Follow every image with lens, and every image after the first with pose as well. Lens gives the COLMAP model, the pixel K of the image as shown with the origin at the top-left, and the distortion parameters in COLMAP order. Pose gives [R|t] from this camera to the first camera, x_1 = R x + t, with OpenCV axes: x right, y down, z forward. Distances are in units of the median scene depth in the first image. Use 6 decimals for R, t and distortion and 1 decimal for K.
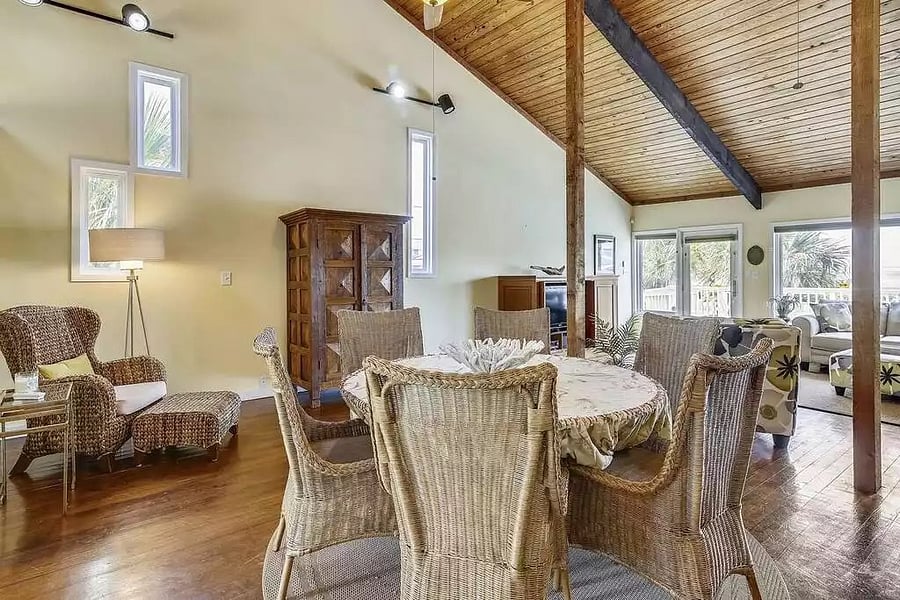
lens RADIAL K [[476.3, 0, 451.2], [0, 476.3, 270.2], [0, 0, 1]] dist [-0.000124, -0.000054]
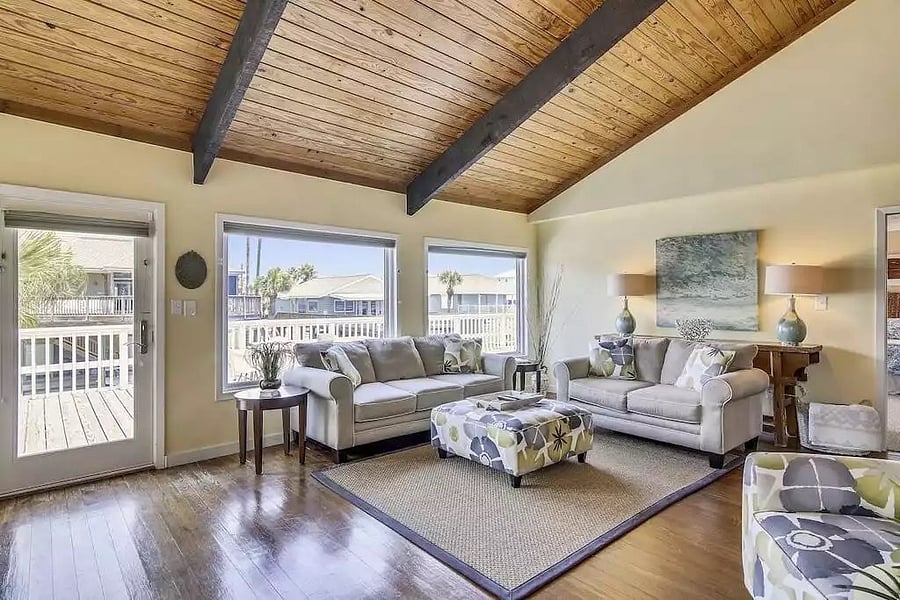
lens RADIAL K [[460.2, 0, 450.0], [0, 460.2, 300.0], [0, 0, 1]] dist [0.000795, 0.000147]
pose [[-0.065218, 0.002336, 0.997868, 0.114756], [-0.002097, 0.999995, -0.002478, 0.001628], [-0.997869, -0.002255, -0.065212, 0.730961]]
